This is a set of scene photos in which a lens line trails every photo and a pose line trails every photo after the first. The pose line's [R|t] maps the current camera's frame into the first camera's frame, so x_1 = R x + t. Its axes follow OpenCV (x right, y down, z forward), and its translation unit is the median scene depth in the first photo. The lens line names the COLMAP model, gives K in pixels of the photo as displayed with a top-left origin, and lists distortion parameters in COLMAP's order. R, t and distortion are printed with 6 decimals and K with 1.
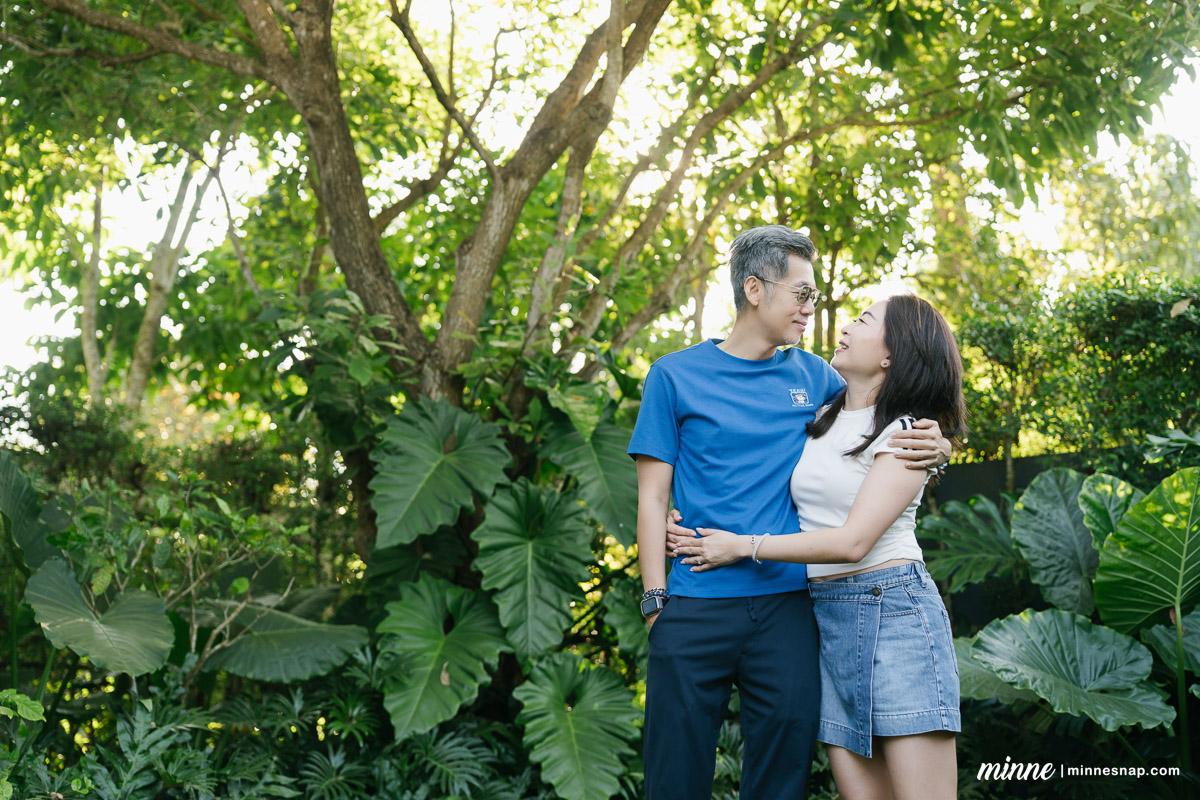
lens RADIAL K [[1292.6, 0, 604.4], [0, 1292.6, 406.6], [0, 0, 1]] dist [-0.008815, 0.000000]
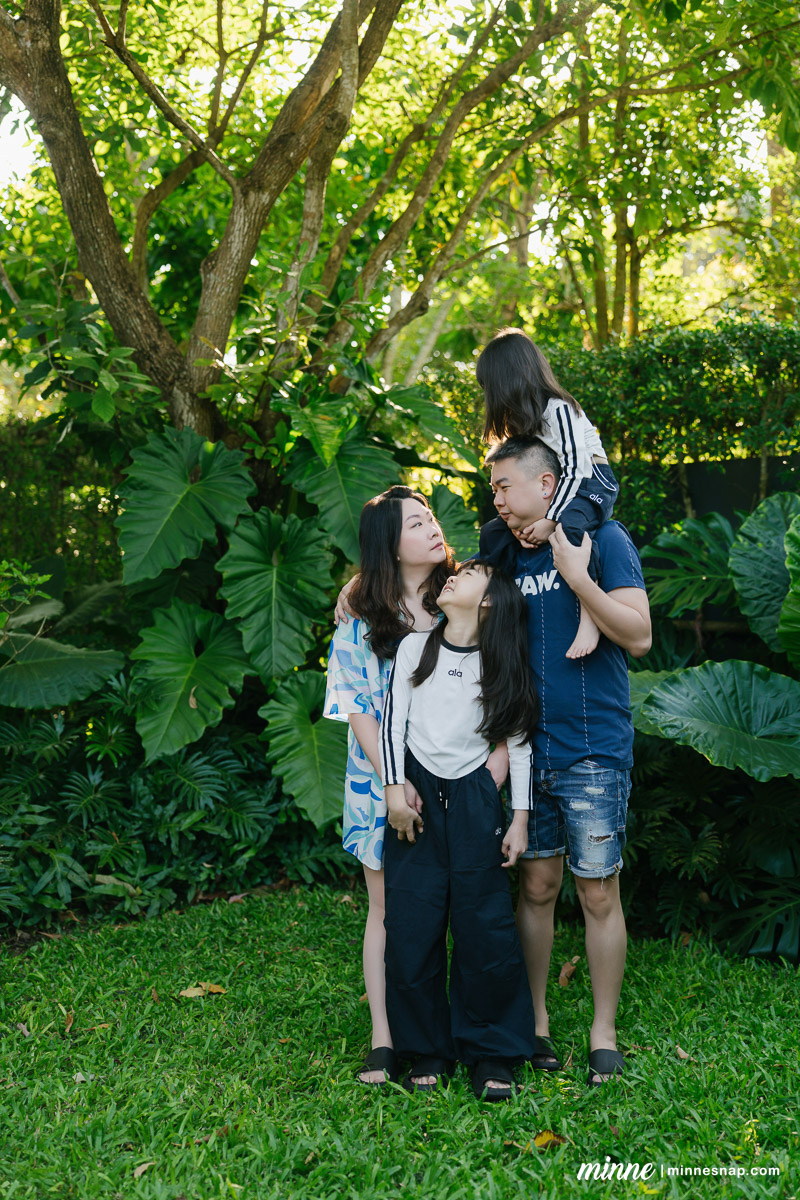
lens RADIAL K [[1333.9, 0, 400.3], [0, 1333.9, 601.8], [0, 0, 1]] dist [-0.003350, 0.000000]
pose [[0.998151, -0.009901, -0.059964, 0.112665], [0.023520, 0.972689, 0.230918, -0.119913], [0.056040, -0.231902, 0.971124, -0.057090]]
